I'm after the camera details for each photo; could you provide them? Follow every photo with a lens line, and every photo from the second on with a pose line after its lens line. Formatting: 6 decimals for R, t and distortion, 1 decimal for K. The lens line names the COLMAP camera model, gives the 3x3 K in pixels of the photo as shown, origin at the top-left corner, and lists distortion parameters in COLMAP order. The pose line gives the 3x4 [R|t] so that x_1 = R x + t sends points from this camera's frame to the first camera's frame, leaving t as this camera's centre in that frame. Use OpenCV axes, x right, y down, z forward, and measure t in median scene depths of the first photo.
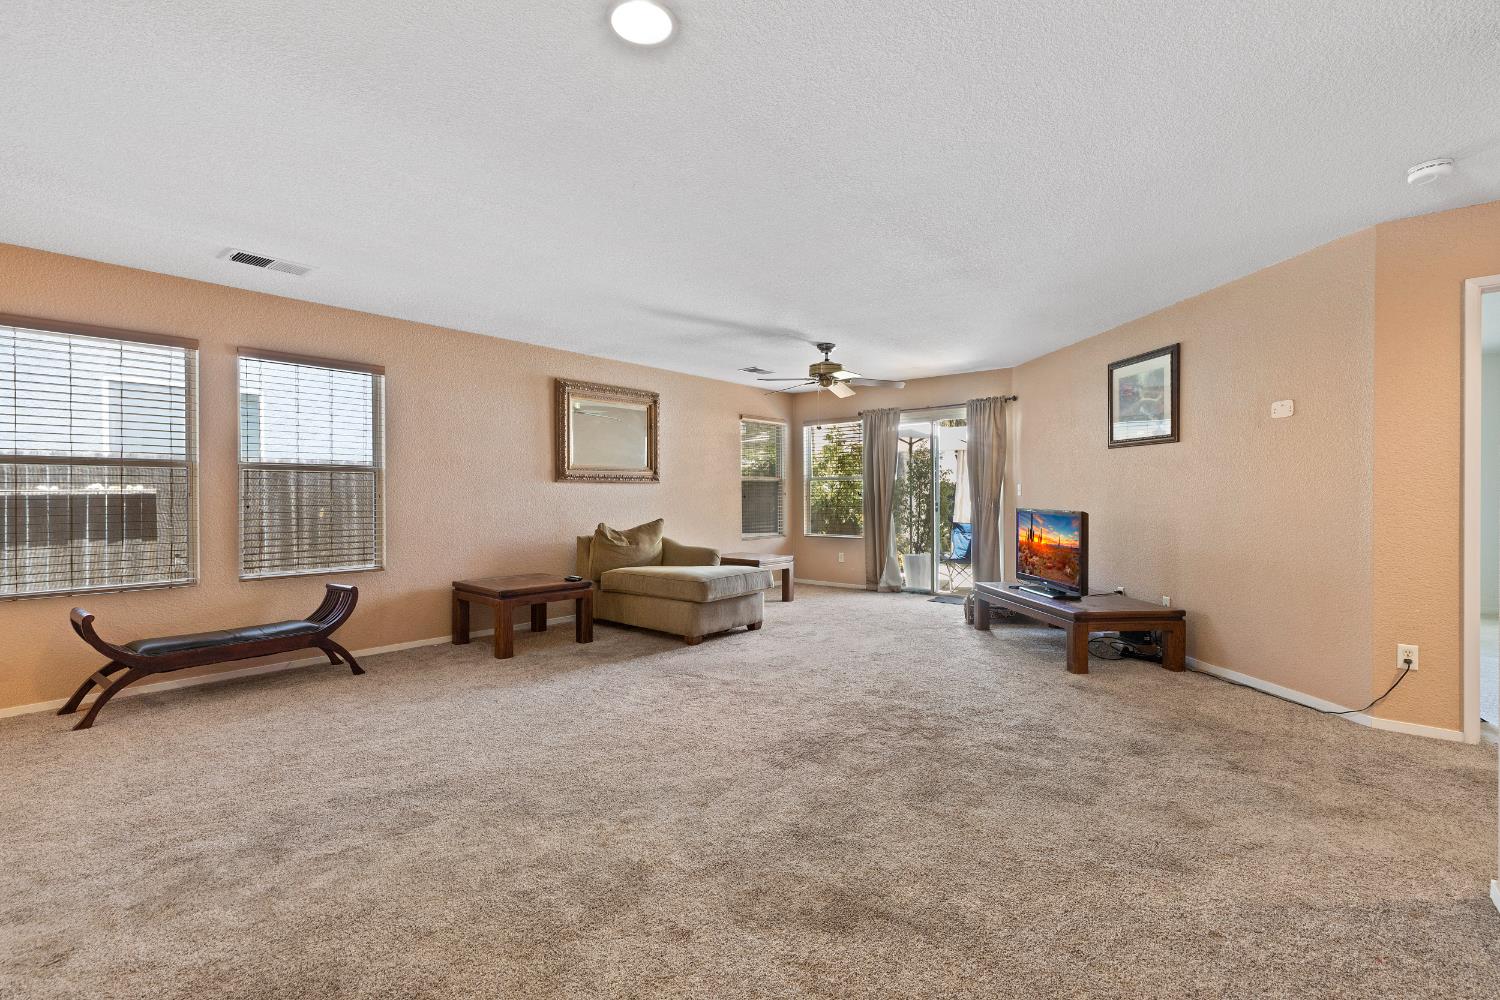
lens RADIAL K [[677.2, 0, 751.3], [0, 677.2, 497.6], [0, 0, 1]] dist [0.004573, 0.000266]
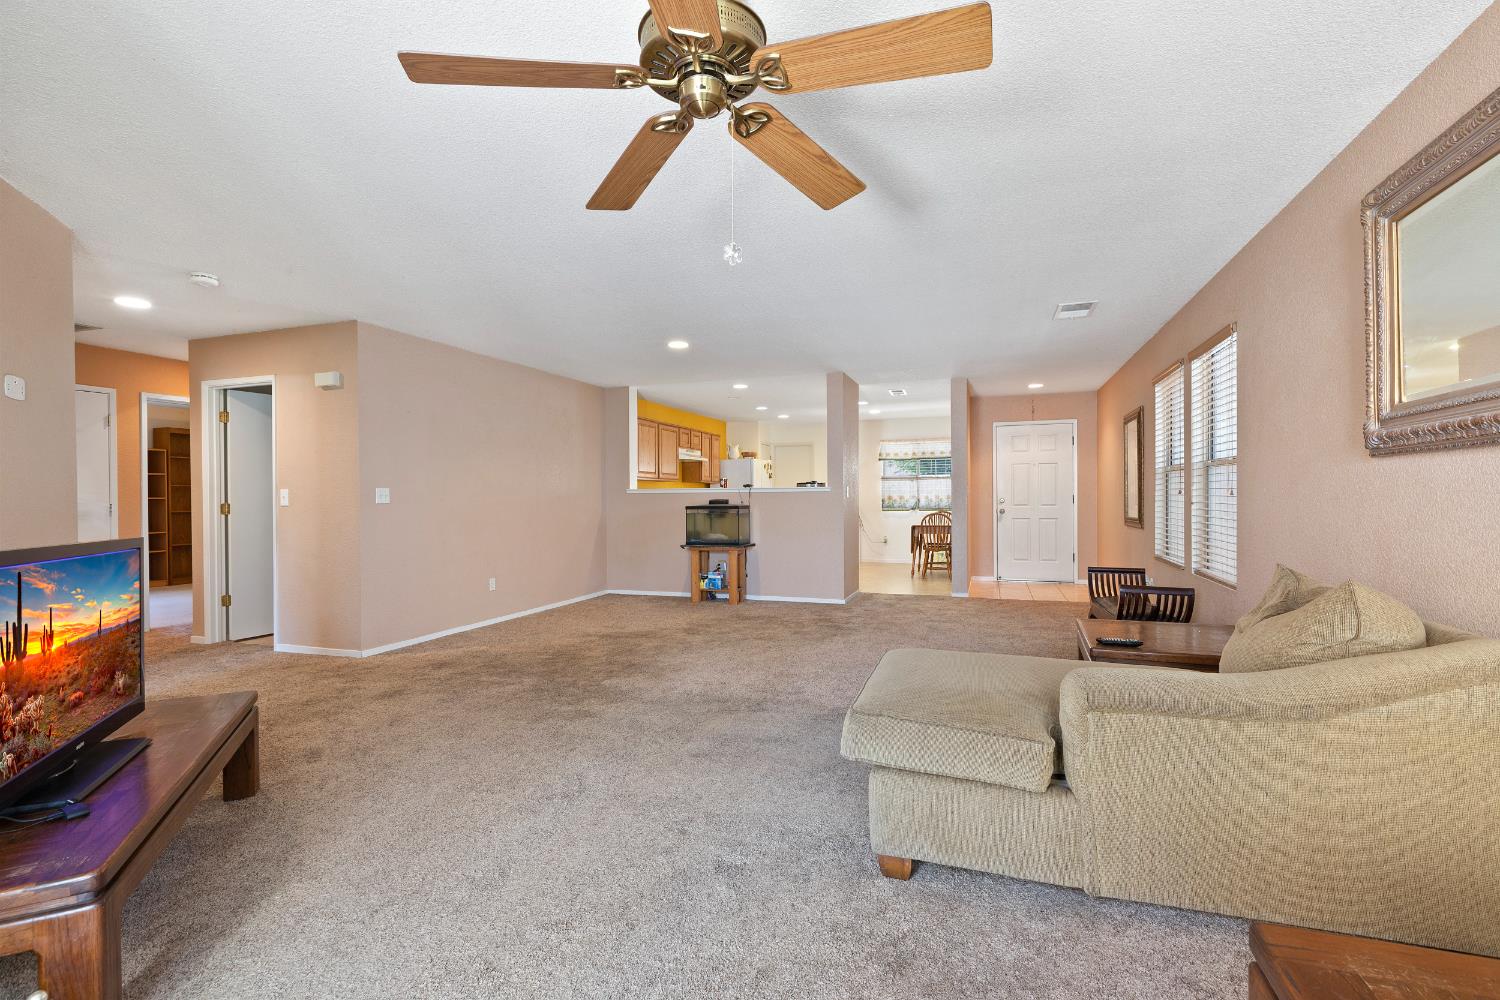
lens RADIAL K [[677.2, 0, 754.4], [0, 677.2, 497.6], [0, 0, 1]] dist [0.004573, 0.000266]
pose [[-0.935895, 0.009066, -0.352162, 0.228011], [0.007151, 0.999952, 0.006739, -0.008851], [0.352206, 0.003789, -0.935915, 1.494389]]
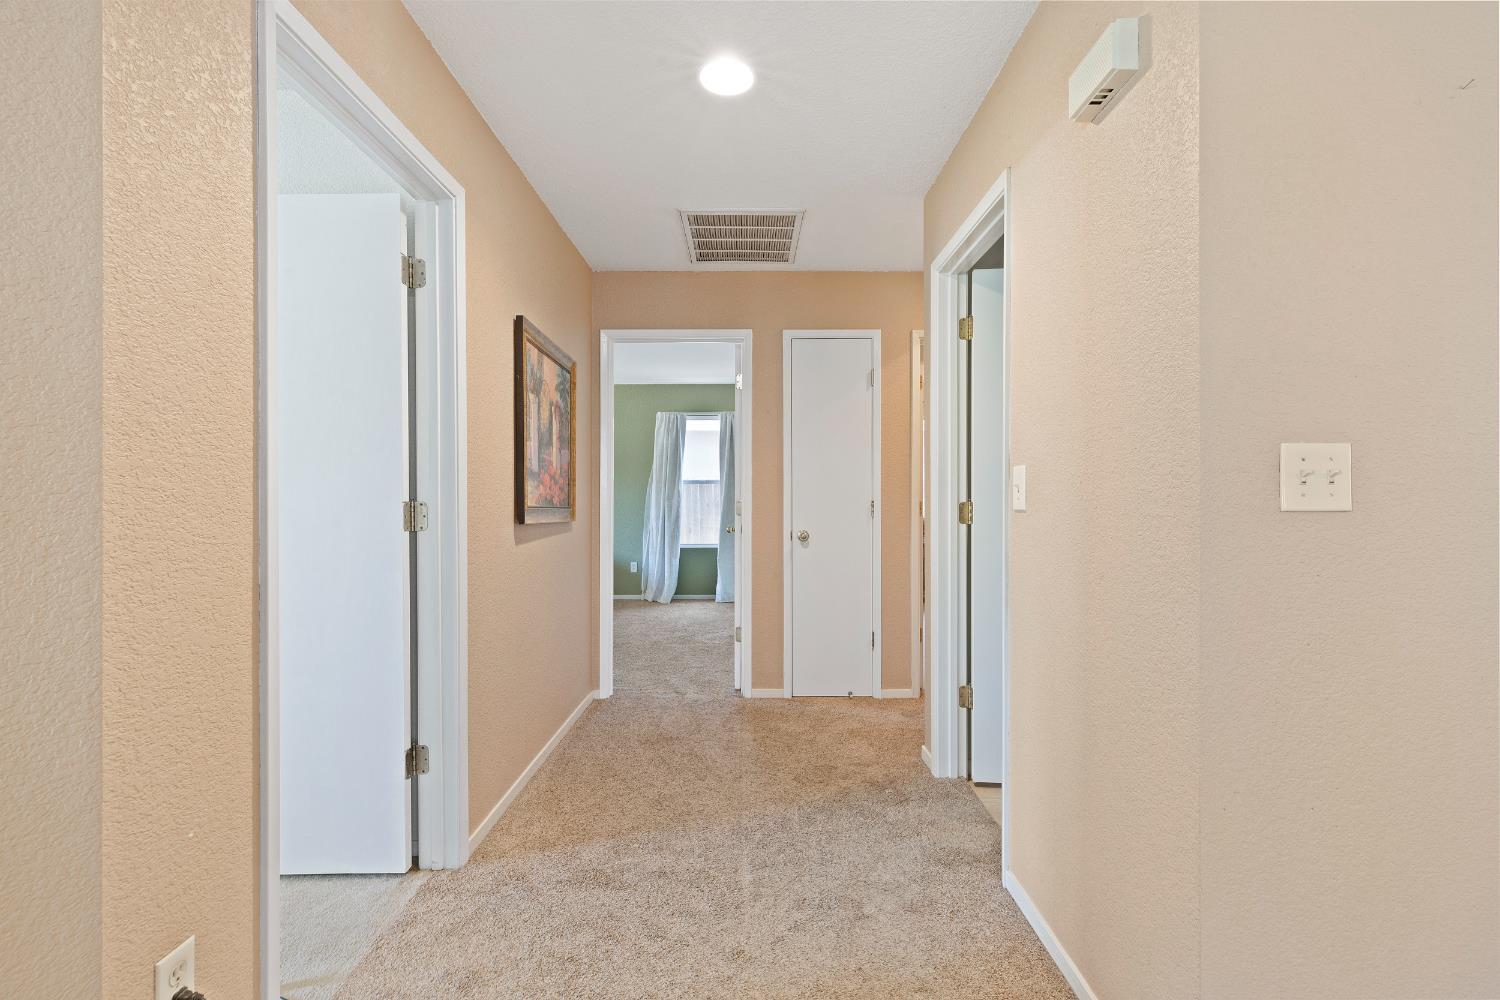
lens RADIAL K [[677.2, 0, 753.1], [0, 677.2, 500.2], [0, 0, 1]] dist [0.004573, 0.000266]
pose [[-0.646952, 0.000116, 0.762531, 0.282608], [0.004835, 0.999981, 0.003951, -0.005870], [-0.762515, 0.006243, -0.646940, 1.076774]]
